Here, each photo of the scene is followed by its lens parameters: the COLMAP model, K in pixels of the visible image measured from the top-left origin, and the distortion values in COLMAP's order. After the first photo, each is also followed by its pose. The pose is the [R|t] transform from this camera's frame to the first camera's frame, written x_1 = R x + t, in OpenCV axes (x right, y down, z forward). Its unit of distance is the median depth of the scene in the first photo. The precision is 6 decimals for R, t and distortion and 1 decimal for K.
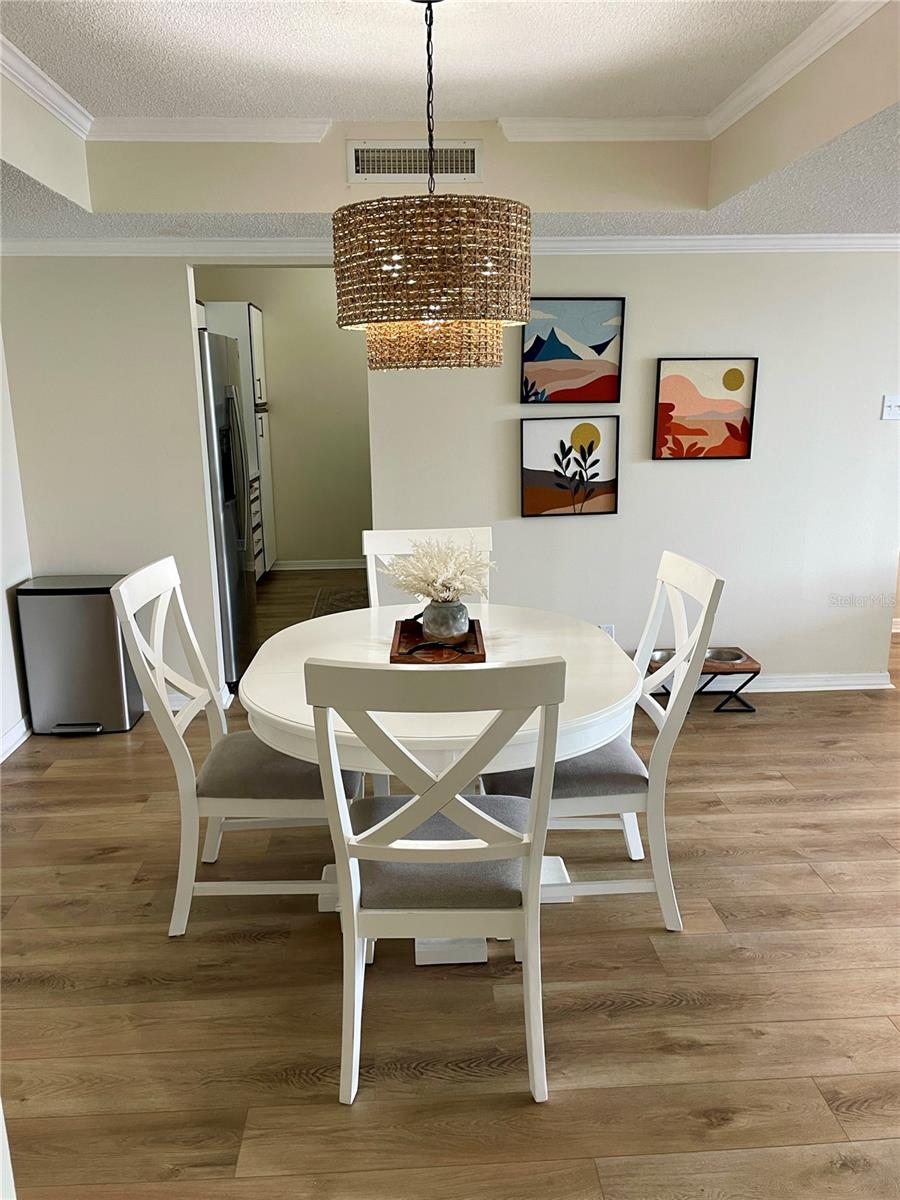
lens RADIAL K [[918.4, 0, 445.2], [0, 918.4, 601.2], [0, 0, 1]] dist [0.011640, -0.030894]
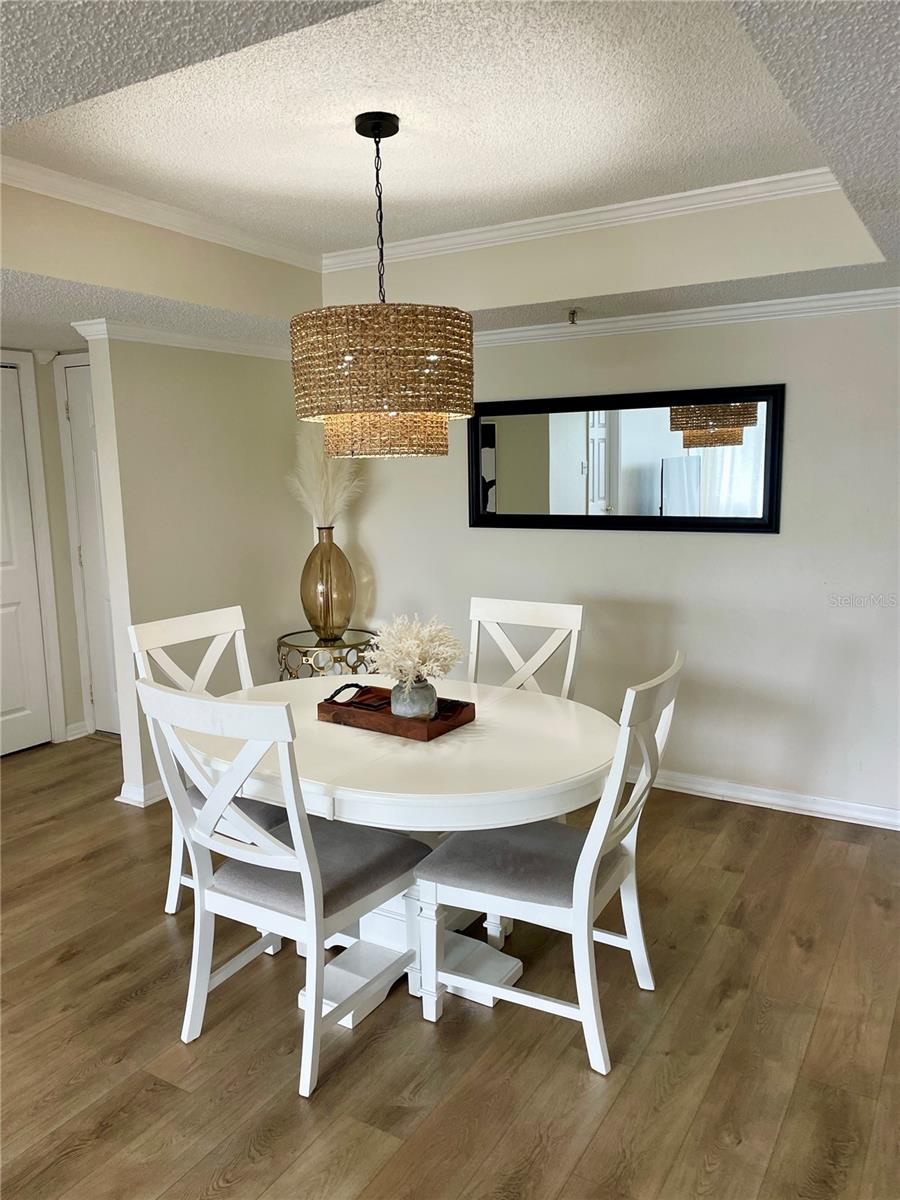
lens RADIAL K [[918.4, 0, 445.7], [0, 918.4, 599.9], [0, 0, 1]] dist [0.011640, -0.030894]
pose [[-0.560910, 0.159993, -0.812270, 0.842686], [-0.161274, 0.941235, 0.296762, -0.423170], [0.812017, 0.297455, -0.502145, 1.631228]]
